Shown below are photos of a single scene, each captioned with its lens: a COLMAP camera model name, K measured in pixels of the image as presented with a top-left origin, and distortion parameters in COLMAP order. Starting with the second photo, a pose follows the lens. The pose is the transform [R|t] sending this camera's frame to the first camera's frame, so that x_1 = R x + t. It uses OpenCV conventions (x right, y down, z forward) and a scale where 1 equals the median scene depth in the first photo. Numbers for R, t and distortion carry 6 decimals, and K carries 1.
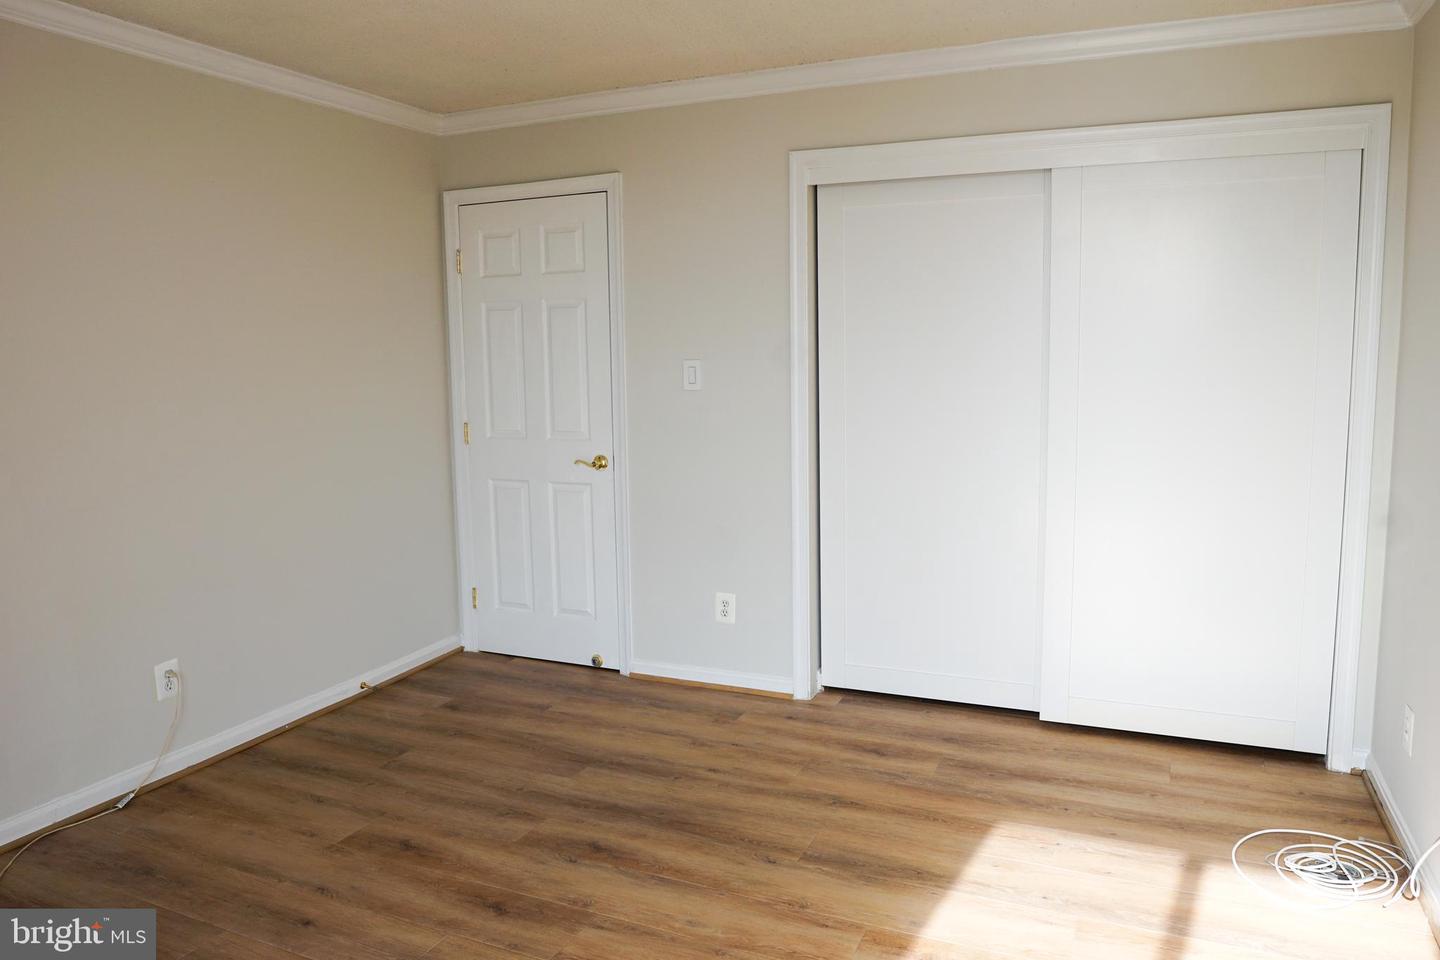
lens RADIAL K [[1059.7, 0, 722.5], [0, 1059.7, 472.1], [0, 0, 1]] dist [-0.087297, 0.045078]
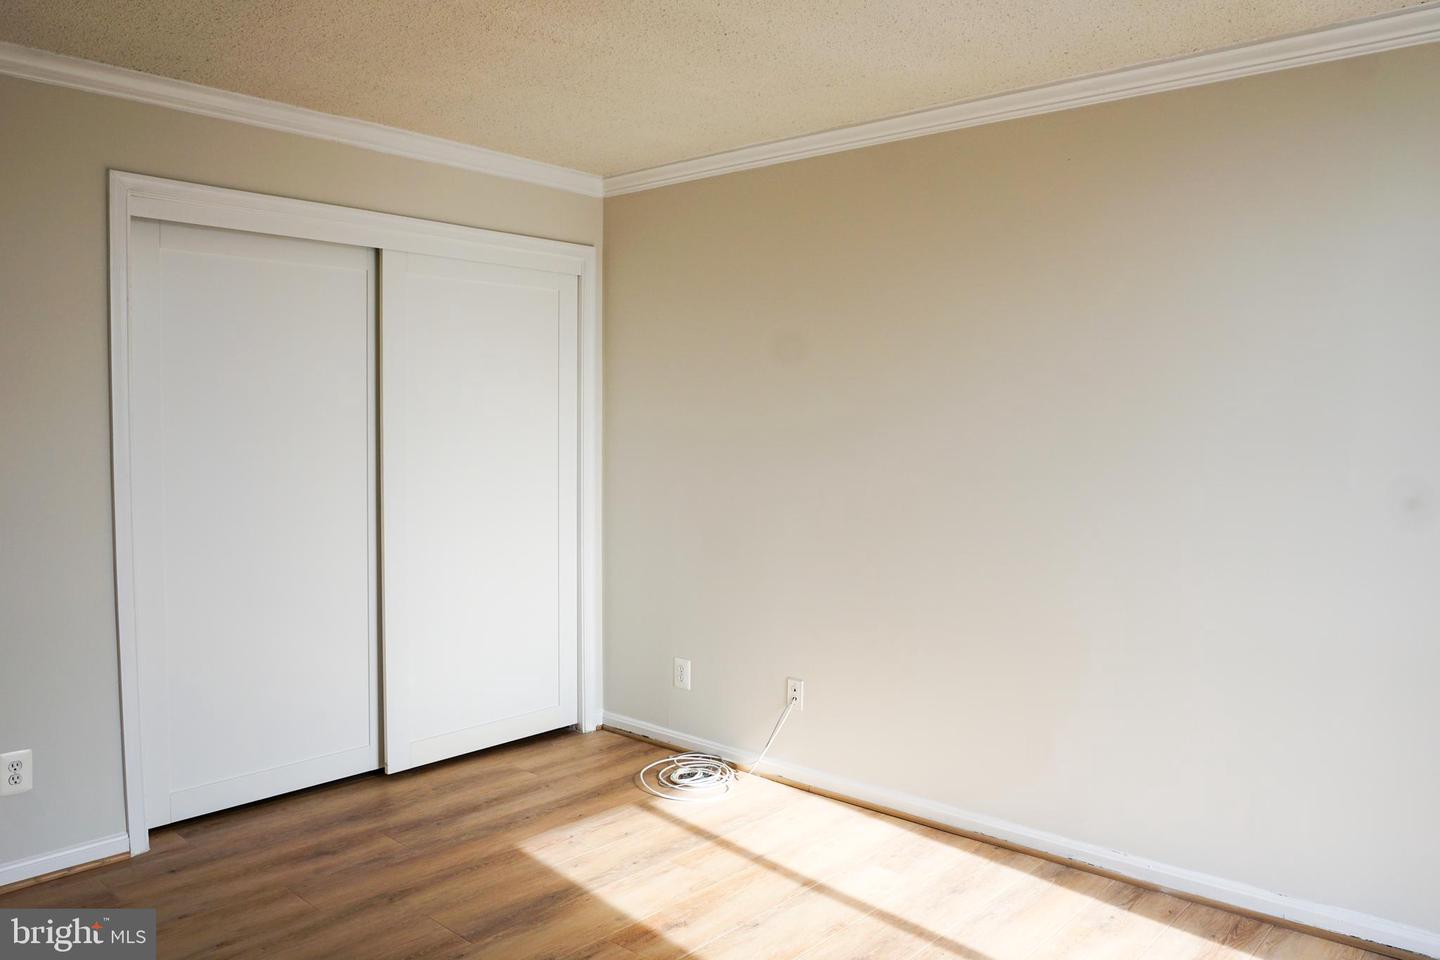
lens RADIAL K [[1059.7, 0, 722.5], [0, 1059.7, 472.1], [0, 0, 1]] dist [-0.087297, 0.045078]
pose [[0.269357, -0.026681, 0.962671, -0.672255], [0.109688, 0.993961, -0.003142, -0.023583], [-0.956773, 0.106440, 0.270657, 0.424450]]
